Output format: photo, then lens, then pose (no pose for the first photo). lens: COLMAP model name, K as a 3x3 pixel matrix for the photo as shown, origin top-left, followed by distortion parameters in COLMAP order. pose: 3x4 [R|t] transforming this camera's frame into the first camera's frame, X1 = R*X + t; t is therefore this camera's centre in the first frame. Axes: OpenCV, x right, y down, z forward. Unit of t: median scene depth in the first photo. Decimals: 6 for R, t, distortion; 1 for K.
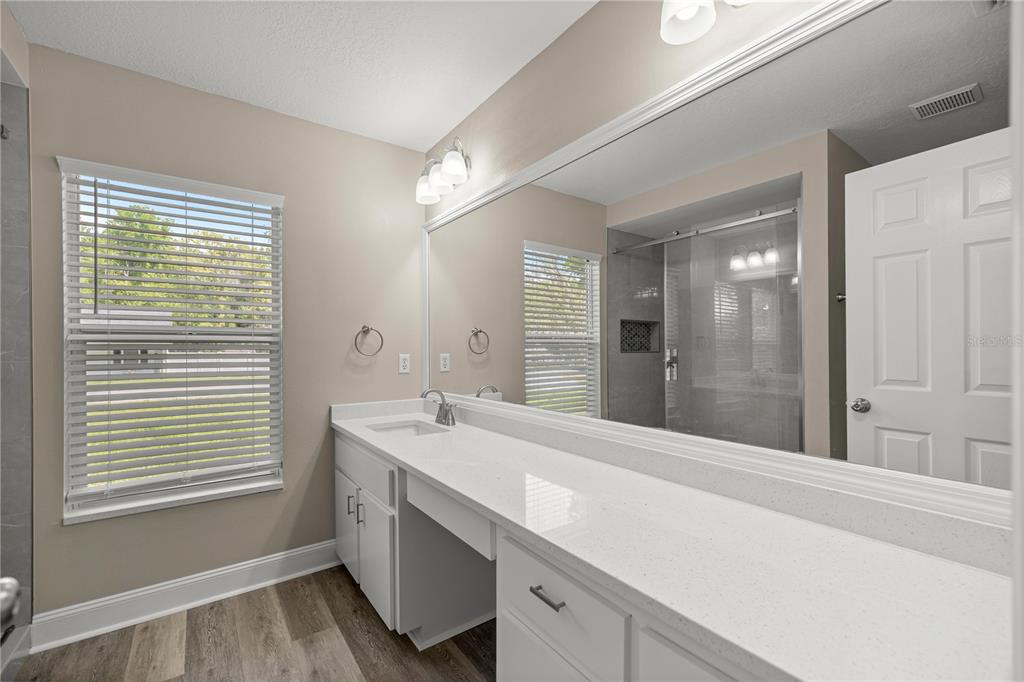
lens RADIAL K [[426.8, 0, 507.0], [0, 426.8, 345.7], [0, 0, 1]] dist [-0.001679, -0.000120]
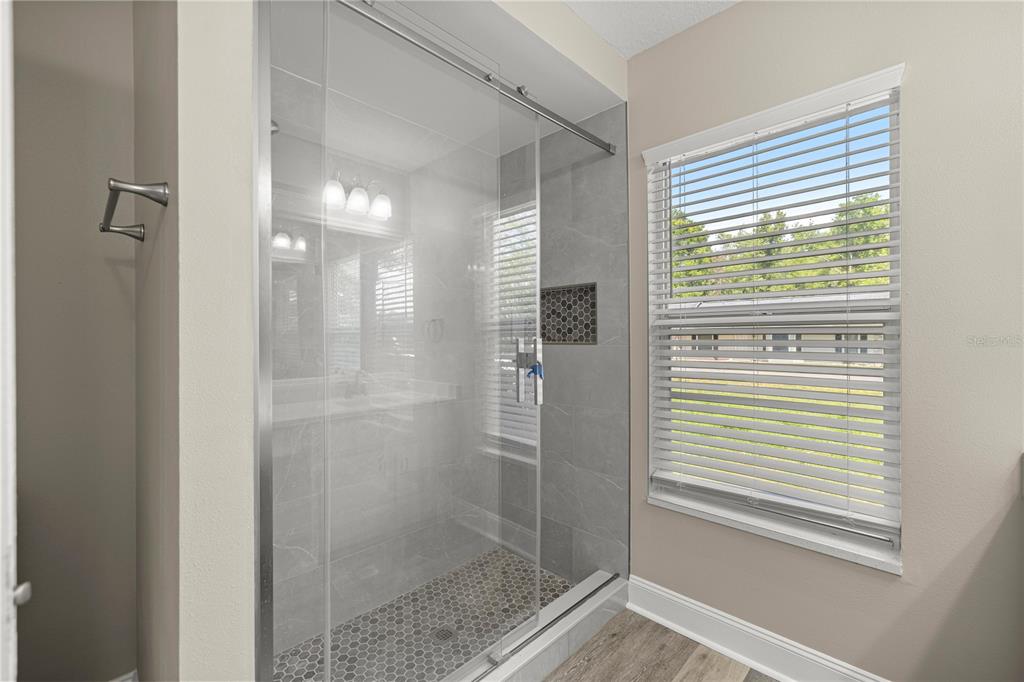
lens RADIAL K [[426.8, 0, 511.2], [0, 426.8, 339.3], [0, 0, 1]] dist [-0.001679, -0.000120]
pose [[0.168518, 0.005670, -0.985682, -0.062651], [0.012928, 0.999885, 0.007962, 0.007330], [0.985614, -0.014084, 0.168426, 0.470674]]
